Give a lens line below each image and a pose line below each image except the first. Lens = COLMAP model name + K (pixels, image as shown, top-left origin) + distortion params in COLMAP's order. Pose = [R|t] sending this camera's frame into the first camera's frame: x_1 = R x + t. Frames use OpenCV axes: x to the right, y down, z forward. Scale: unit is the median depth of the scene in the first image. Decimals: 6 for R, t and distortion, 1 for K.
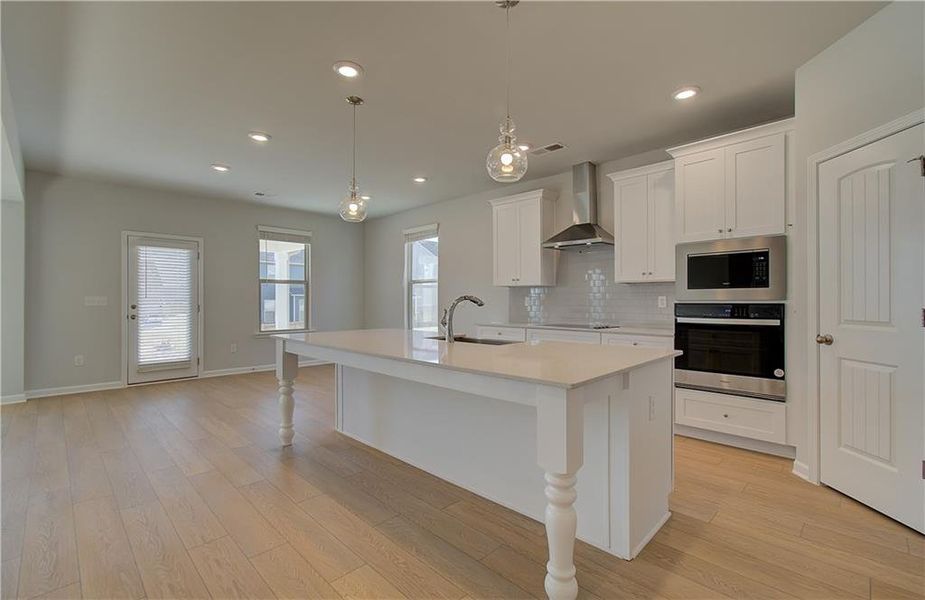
lens RADIAL K [[407.4, 0, 462.5], [0, 407.4, 300.0], [0, 0, 1]] dist [-0.001322, -0.000017]
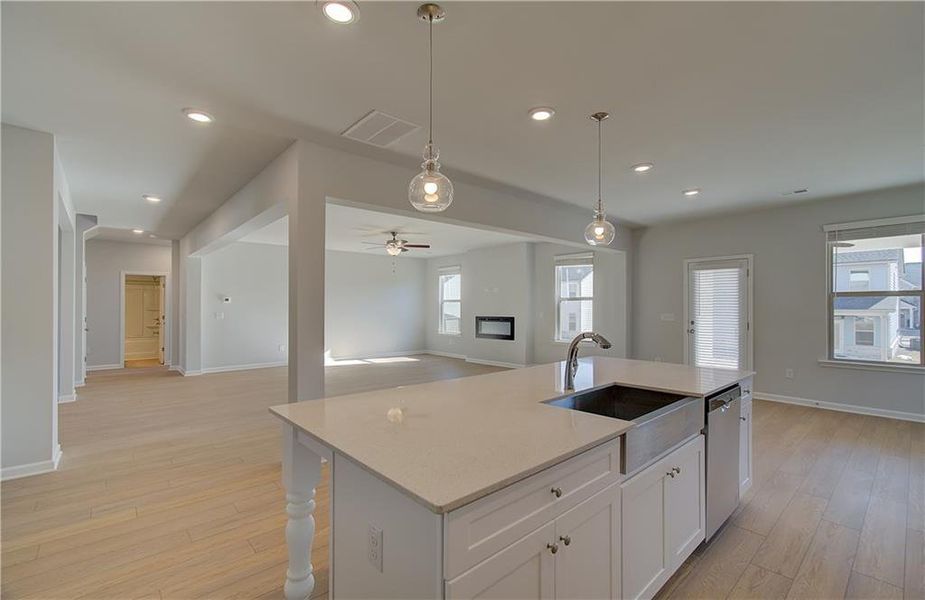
lens RADIAL K [[407.4, 0, 462.5], [0, 407.4, 300.0], [0, 0, 1]] dist [-0.001322, -0.000017]
pose [[-0.068023, -0.031027, -0.997201, 0.425782], [-0.010200, 0.999486, -0.030402, -0.005786], [0.997632, 0.008103, -0.068304, 0.412439]]
